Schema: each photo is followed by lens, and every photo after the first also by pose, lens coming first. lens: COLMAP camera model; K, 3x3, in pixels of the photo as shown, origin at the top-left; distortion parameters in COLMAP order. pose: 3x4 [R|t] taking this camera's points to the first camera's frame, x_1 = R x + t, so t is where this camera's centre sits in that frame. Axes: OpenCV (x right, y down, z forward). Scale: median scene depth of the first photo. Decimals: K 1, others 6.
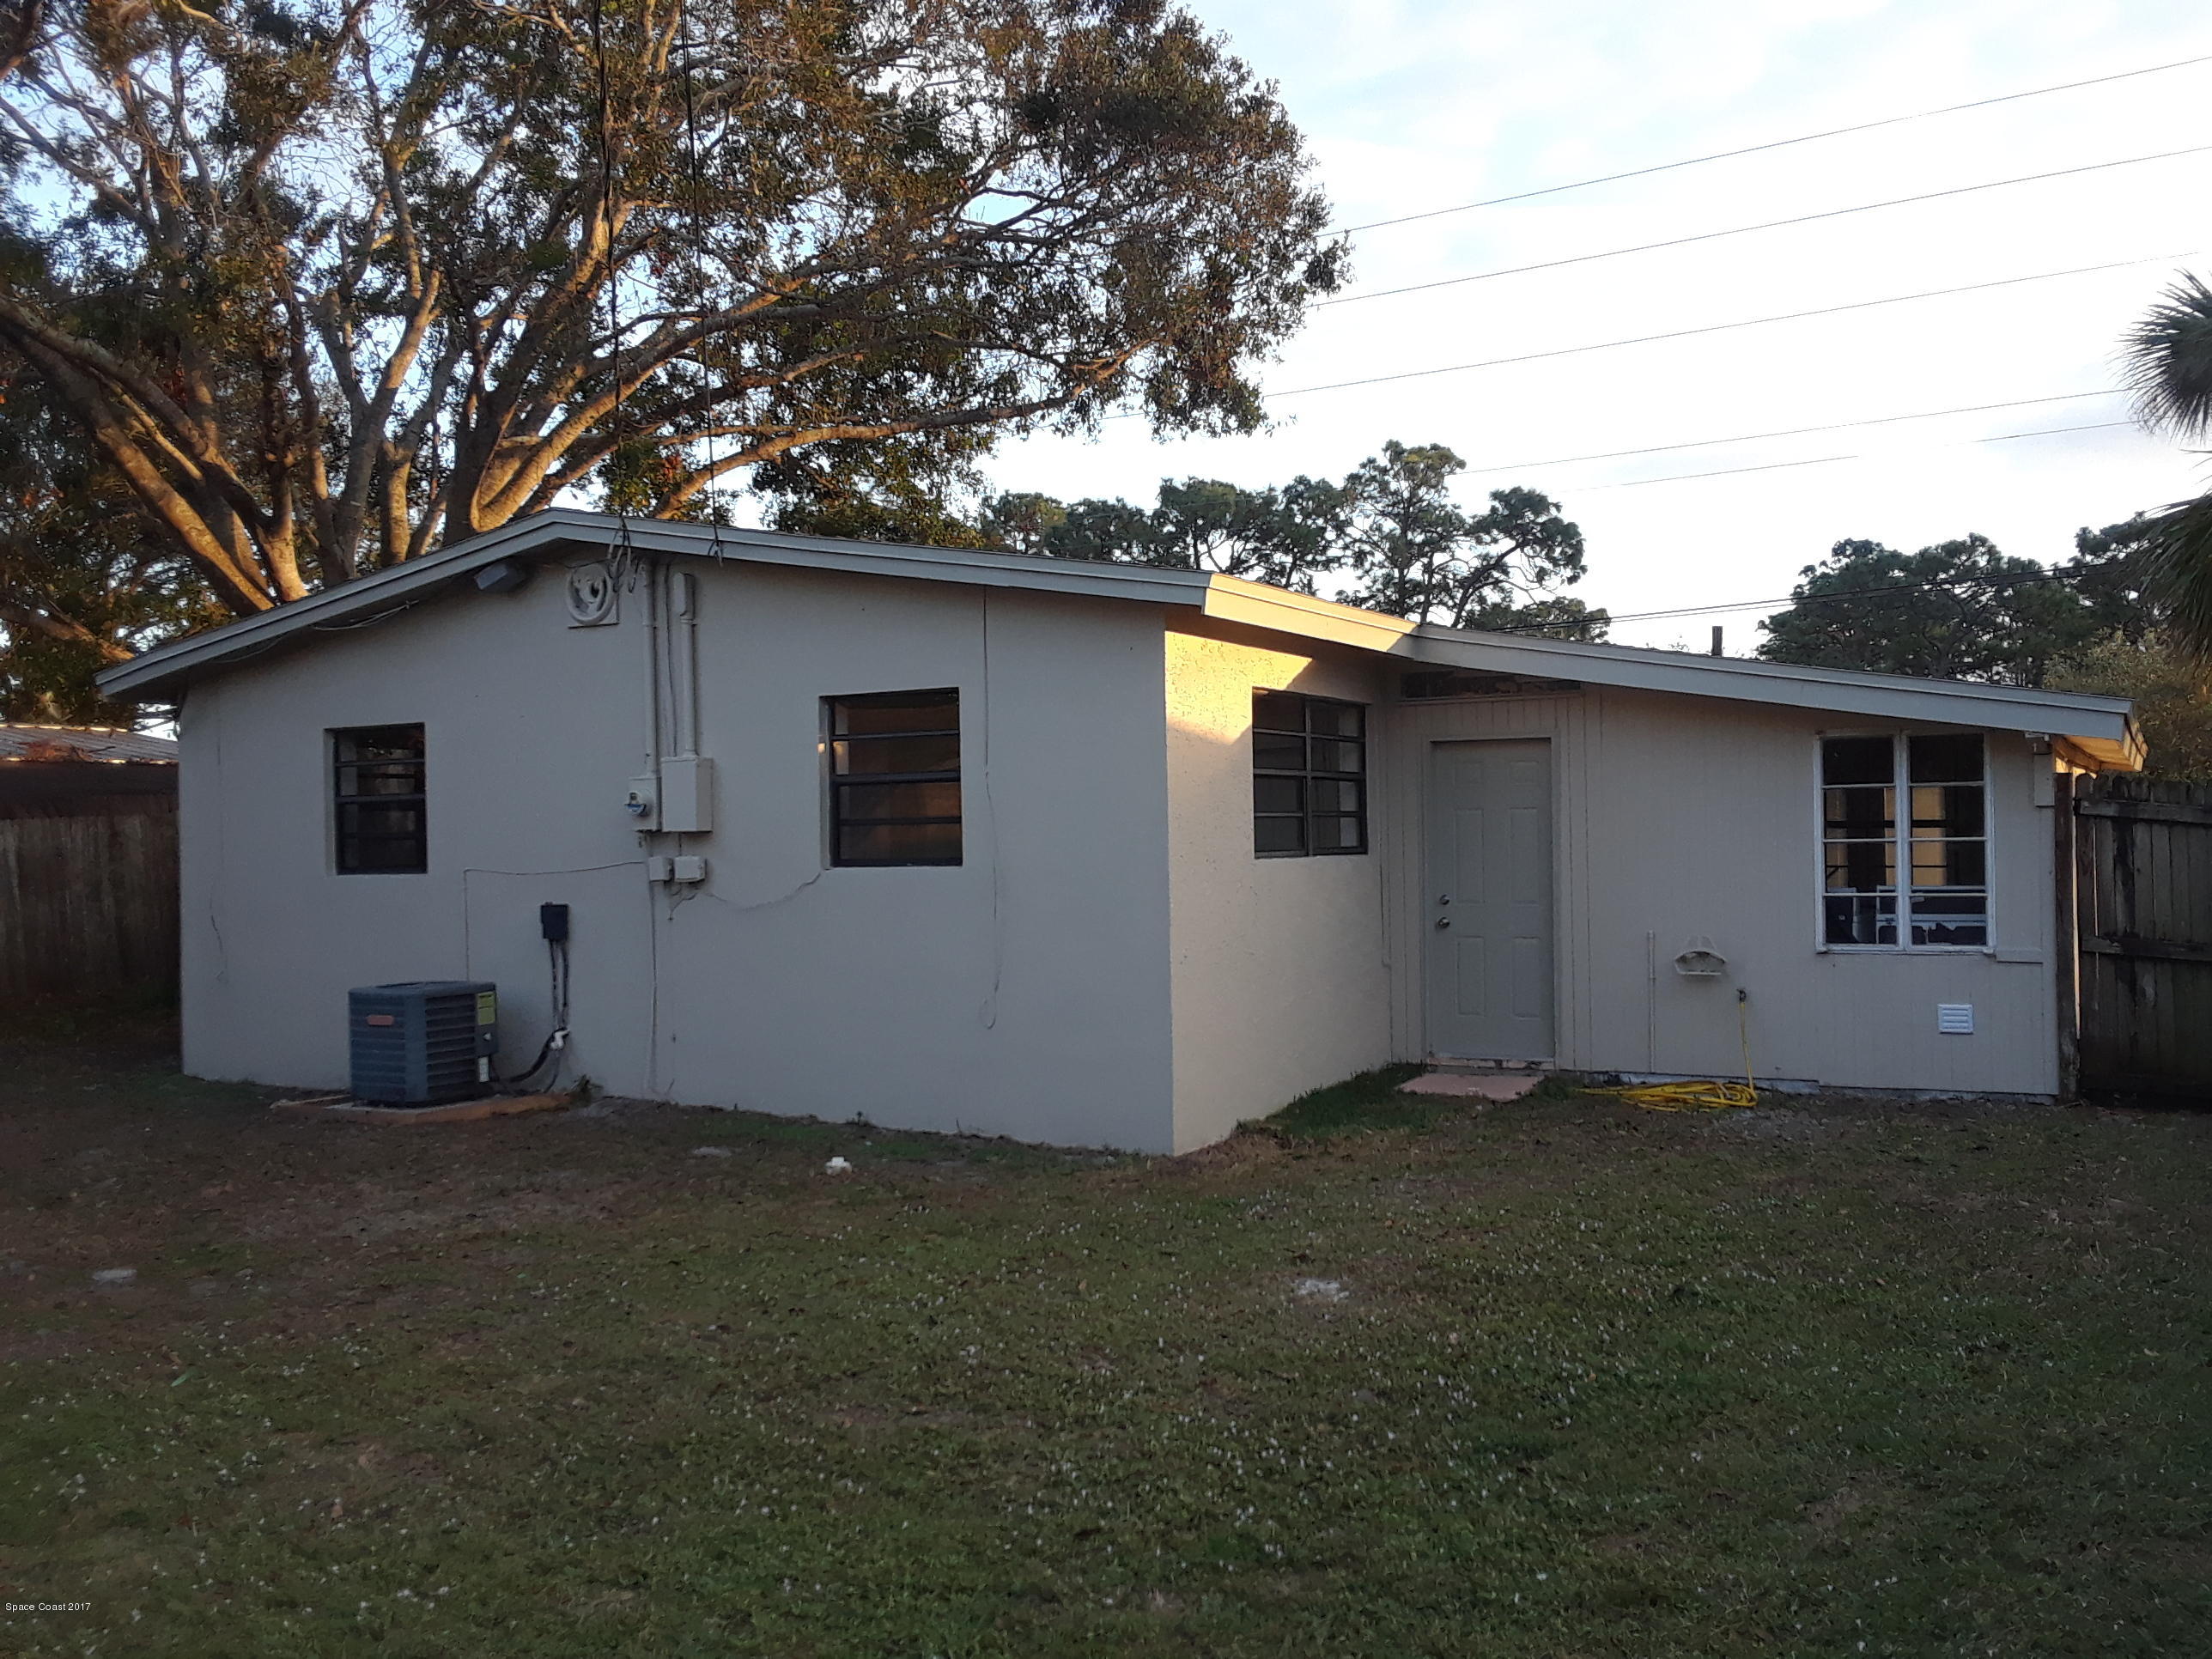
lens RADIAL K [[1928.5, 0, 1123.8], [0, 1928.5, 796.2], [0, 0, 1]] dist [0.069835, -0.109621]
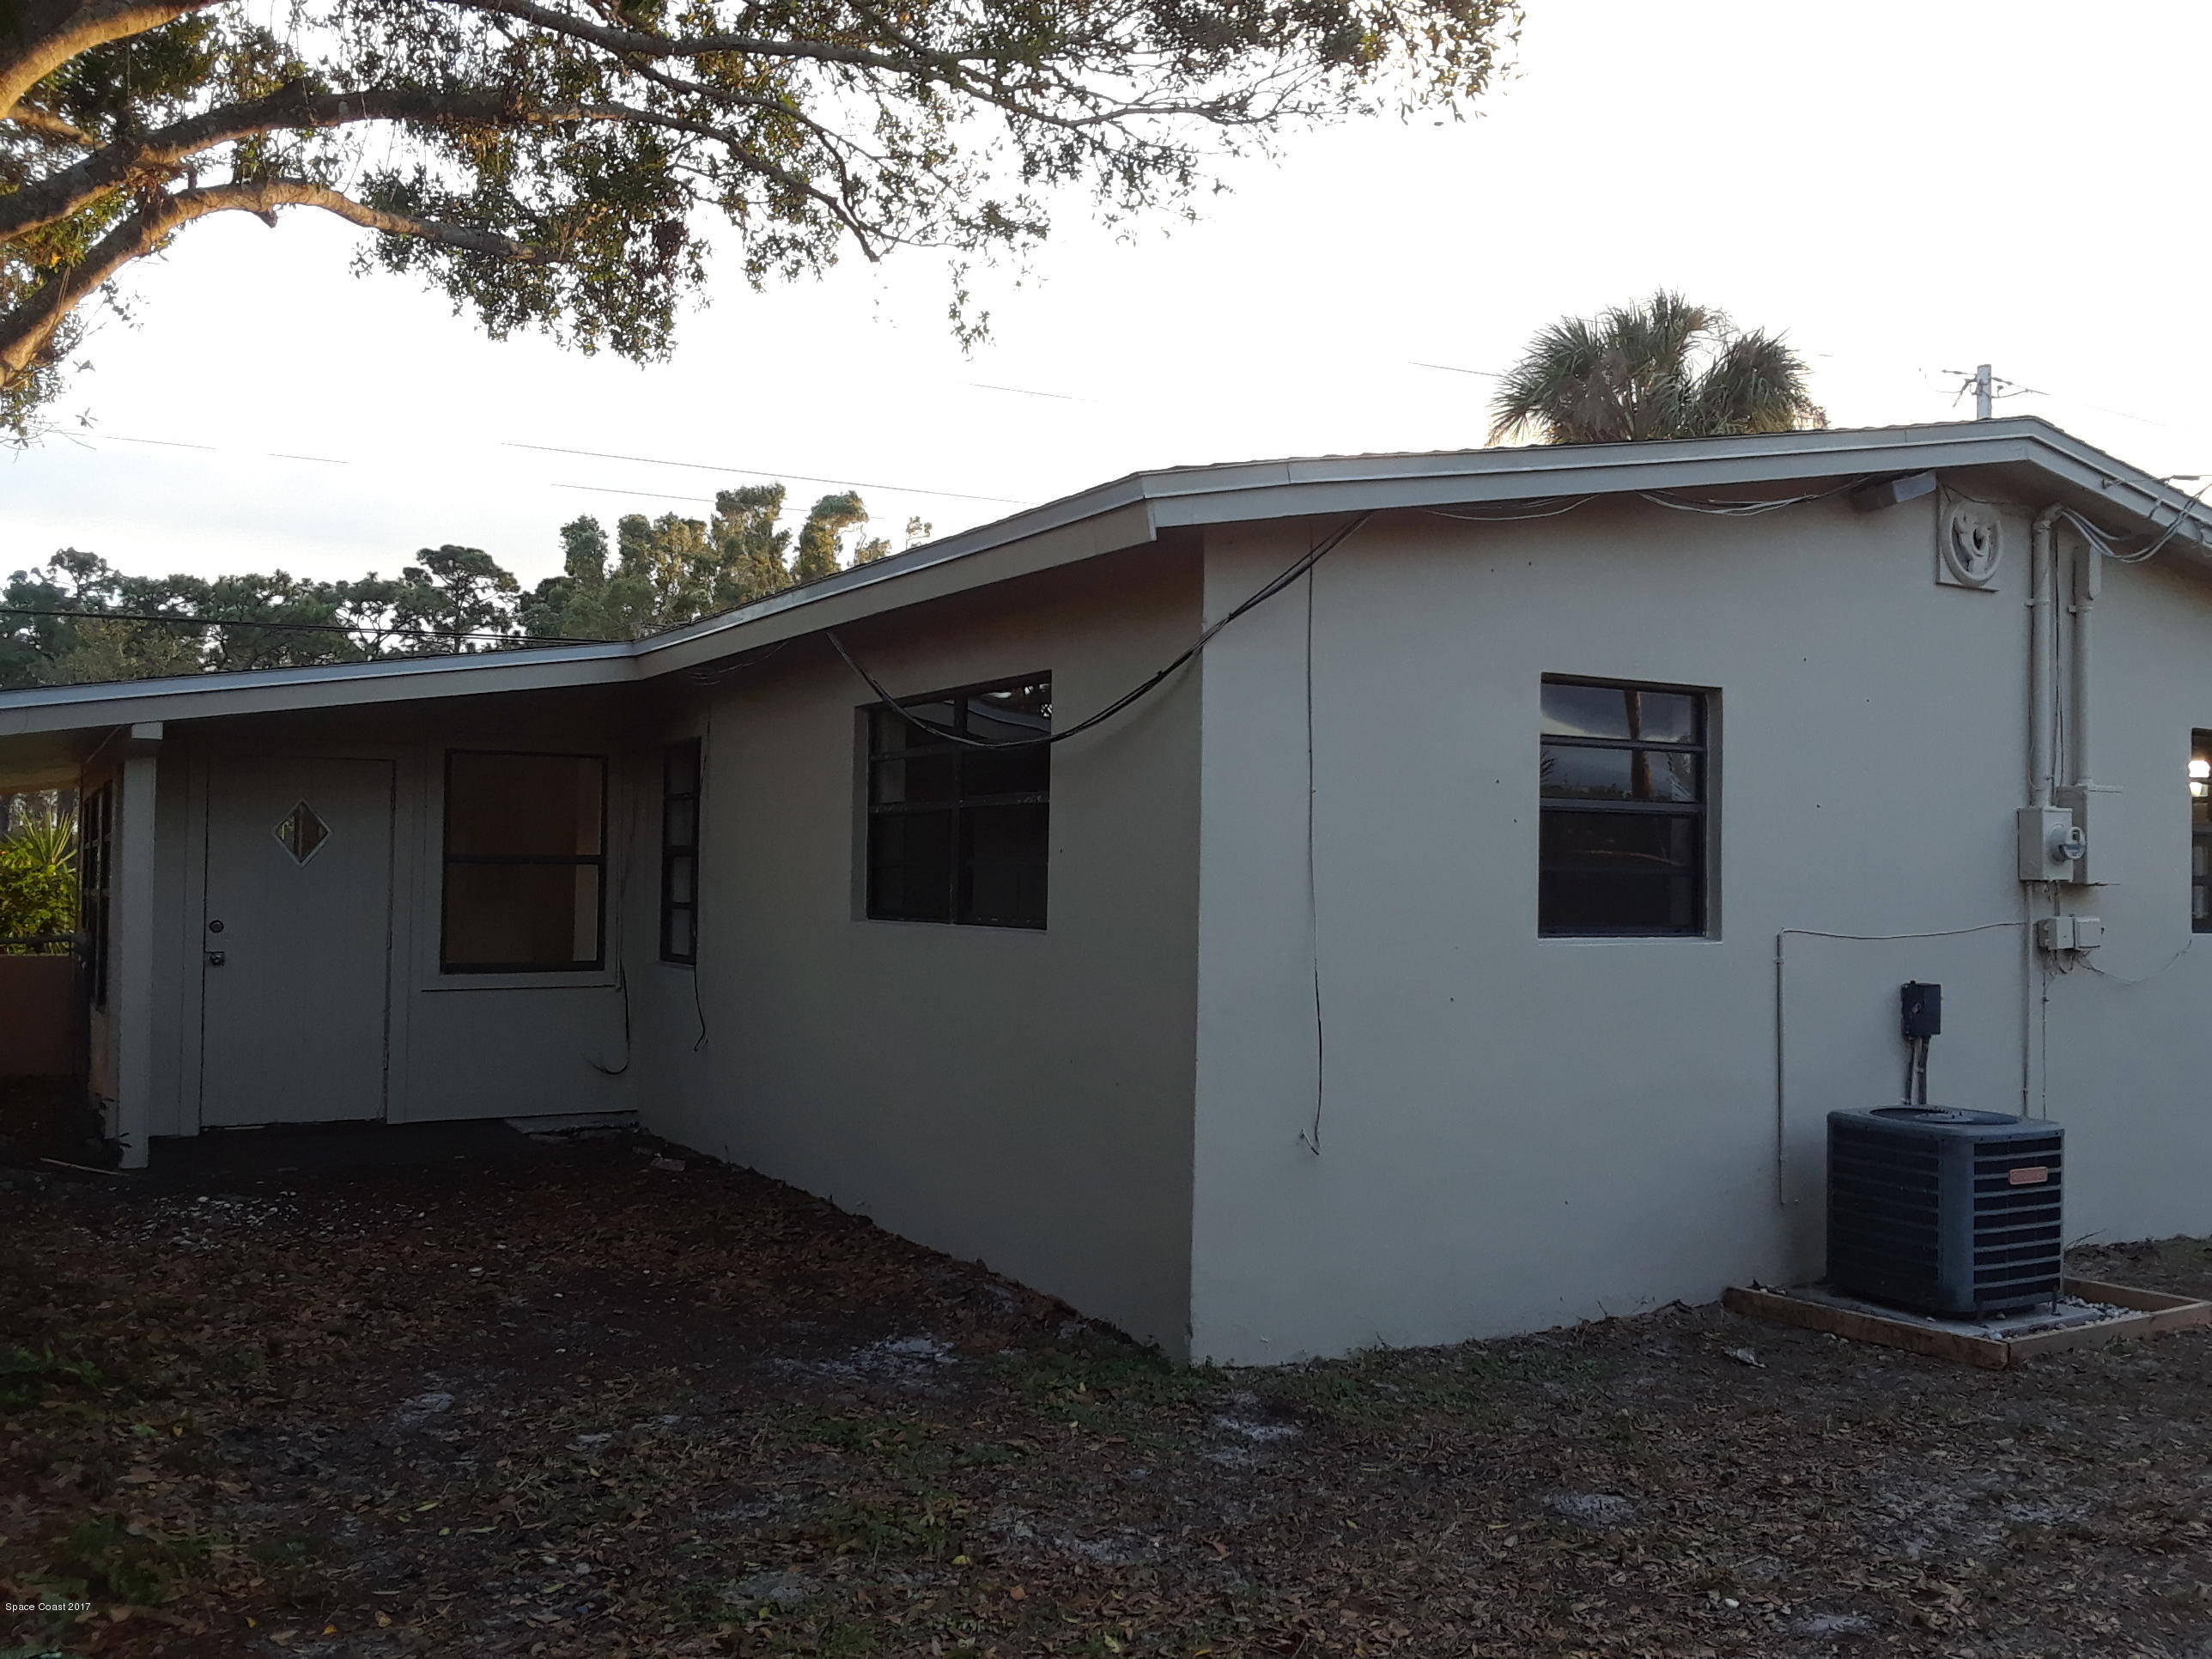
lens RADIAL K [[1928.5, 0, 1123.8], [0, 1928.5, 796.2], [0, 0, 1]] dist [0.069835, -0.109621]
pose [[0.499771, 0.061952, 0.863939, -1.040202], [-0.040074, 0.998025, -0.048386, 0.034956], [-0.865230, -0.010439, 0.501266, 0.912619]]
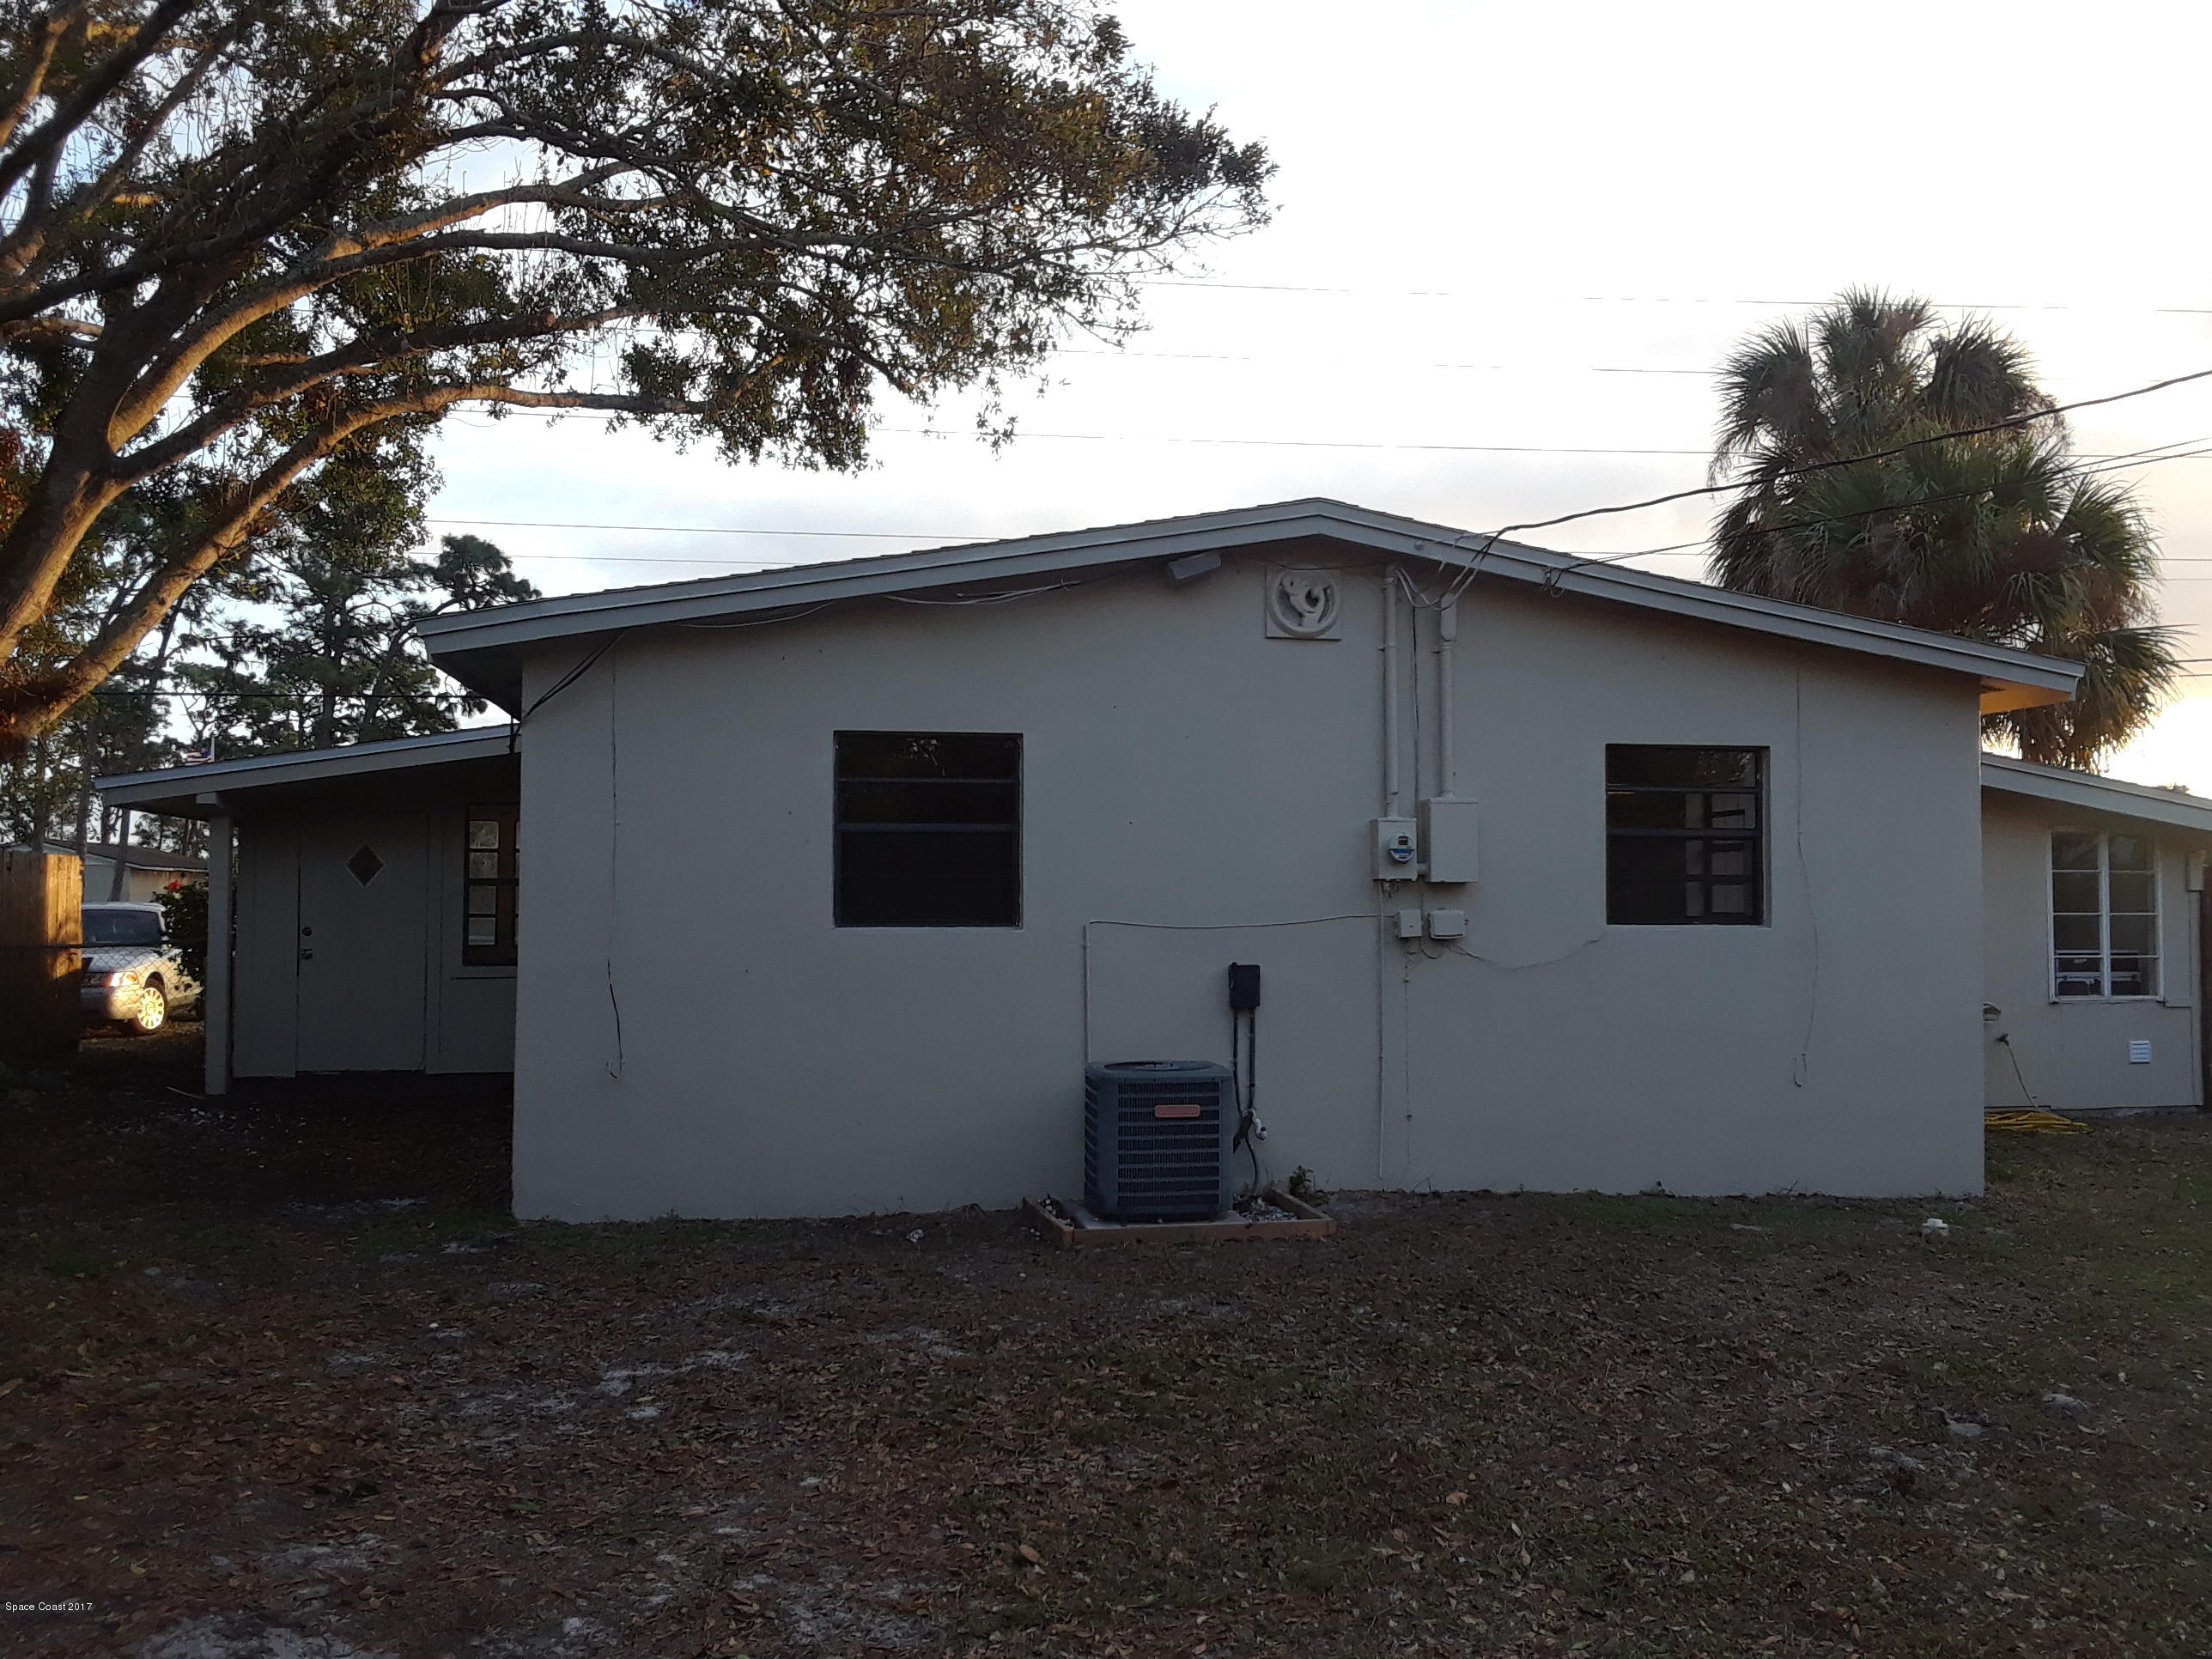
lens RADIAL K [[1928.5, 0, 1123.8], [0, 1928.5, 796.2], [0, 0, 1]] dist [0.069835, -0.109621]
pose [[0.770320, 0.054455, 0.635328, -0.877220], [-0.030199, 0.998344, -0.048953, 0.025942], [-0.636942, 0.018523, 0.770689, 0.394984]]
